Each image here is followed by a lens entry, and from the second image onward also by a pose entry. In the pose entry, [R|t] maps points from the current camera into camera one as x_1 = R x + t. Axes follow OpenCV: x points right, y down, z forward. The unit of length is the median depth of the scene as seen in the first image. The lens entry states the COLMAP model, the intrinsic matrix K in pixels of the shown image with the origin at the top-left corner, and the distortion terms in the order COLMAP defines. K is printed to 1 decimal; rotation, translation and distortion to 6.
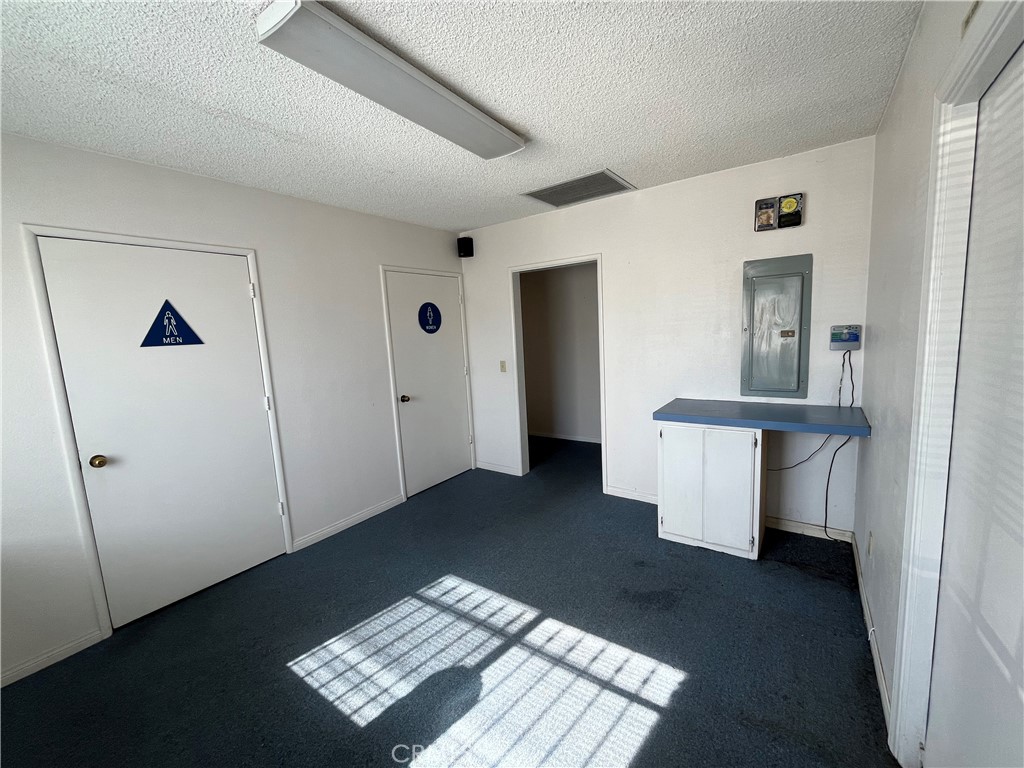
lens RADIAL K [[416.3, 0, 513.2], [0, 416.3, 384.4], [0, 0, 1]] dist [-0.007636, 0.000185]
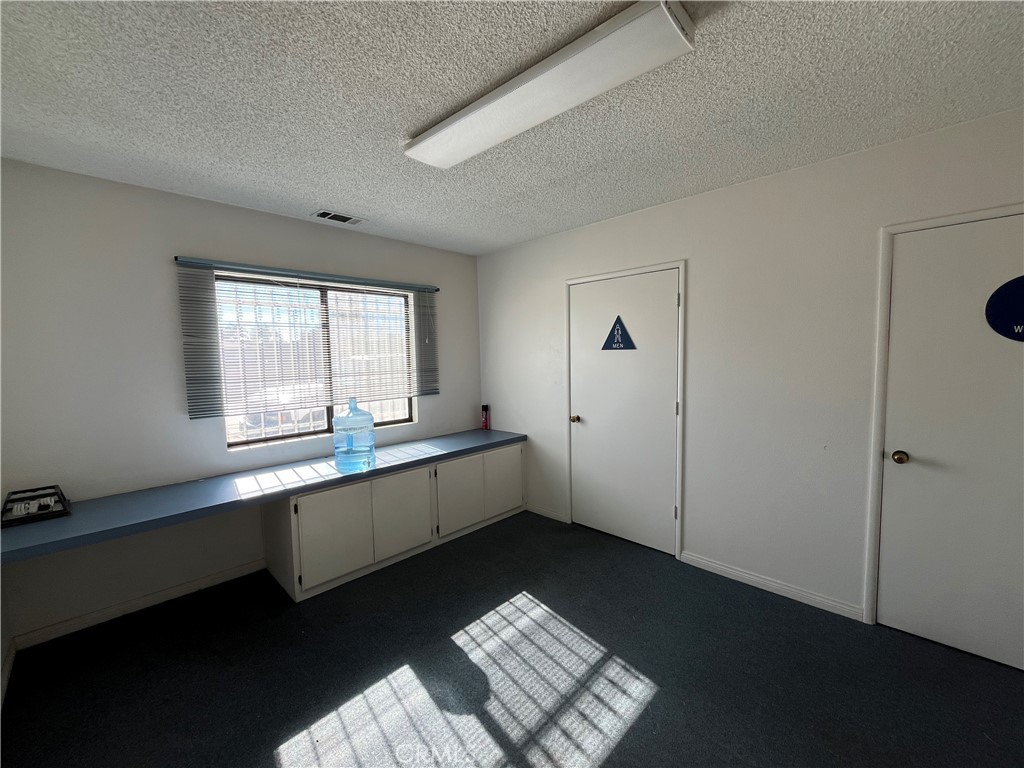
lens RADIAL K [[416.3, 0, 510.5], [0, 416.3, 380.5], [0, 0, 1]] dist [-0.007636, 0.000185]
pose [[-0.164922, 0.123224, -0.978579, 0.670197], [-0.093525, 0.985741, 0.139888, -0.178776], [0.981863, 0.114592, -0.151046, 1.027867]]
